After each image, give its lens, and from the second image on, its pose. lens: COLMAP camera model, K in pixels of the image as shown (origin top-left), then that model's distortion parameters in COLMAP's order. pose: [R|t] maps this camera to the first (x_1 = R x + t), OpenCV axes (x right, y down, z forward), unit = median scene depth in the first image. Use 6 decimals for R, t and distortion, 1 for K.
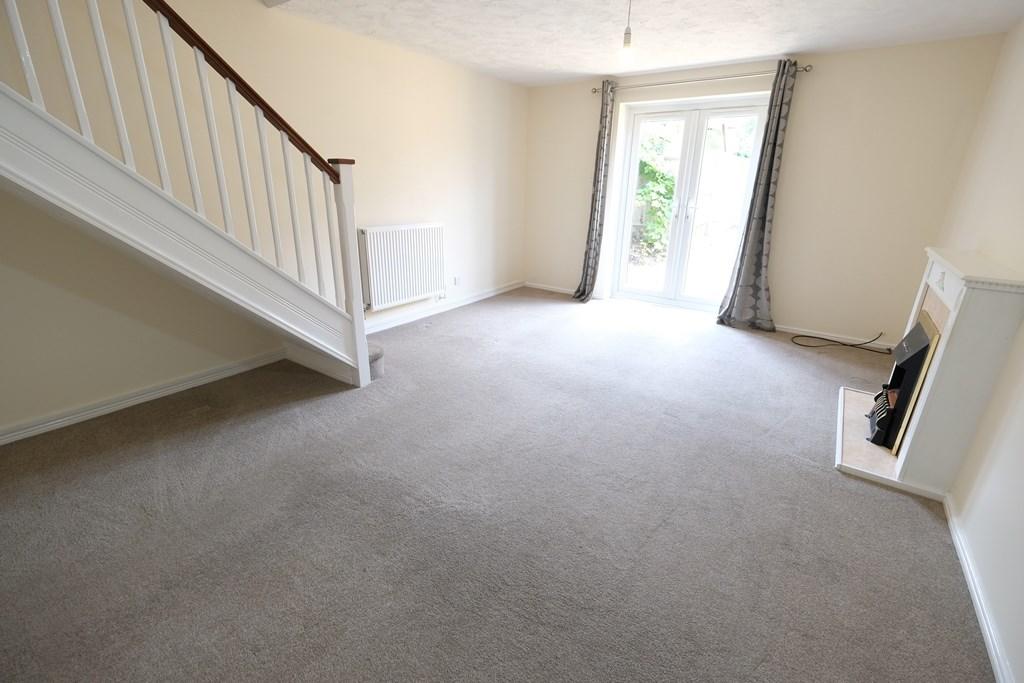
lens RADIAL K [[453.2, 0, 512.0], [0, 453.2, 341.5], [0, 0, 1]] dist [0.000488, -0.000449]
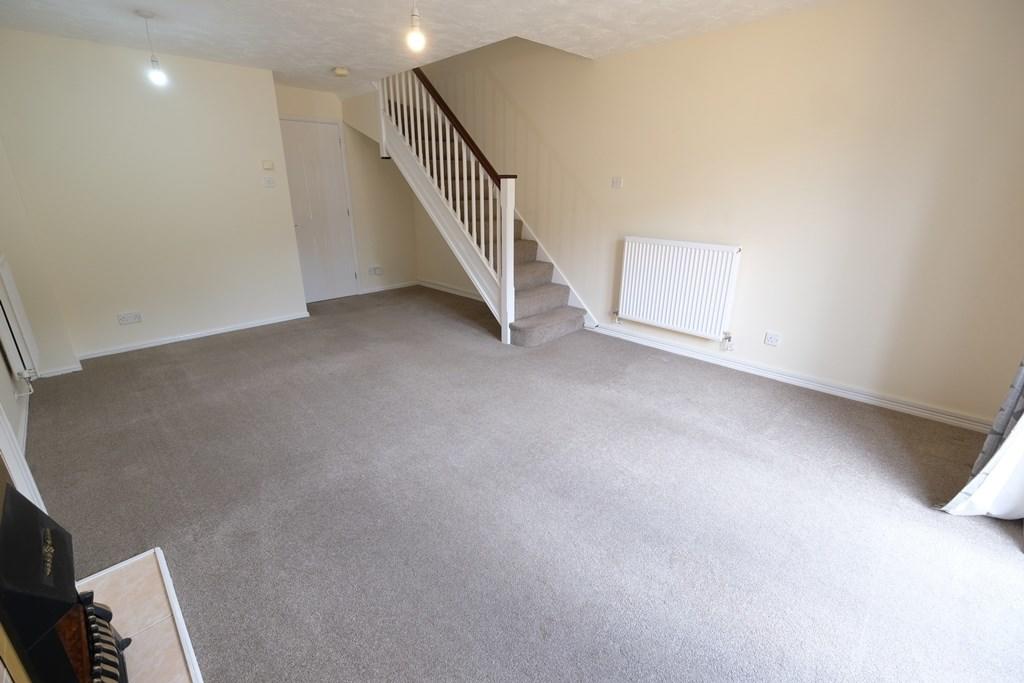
lens RADIAL K [[453.2, 0, 512.0], [0, 453.2, 341.5], [0, 0, 1]] dist [0.000488, -0.000449]
pose [[-0.178405, 0.305579, -0.935304, 0.899787], [-0.335581, 0.874666, 0.349778, -0.373333], [0.924963, 0.376273, -0.053498, 1.073542]]
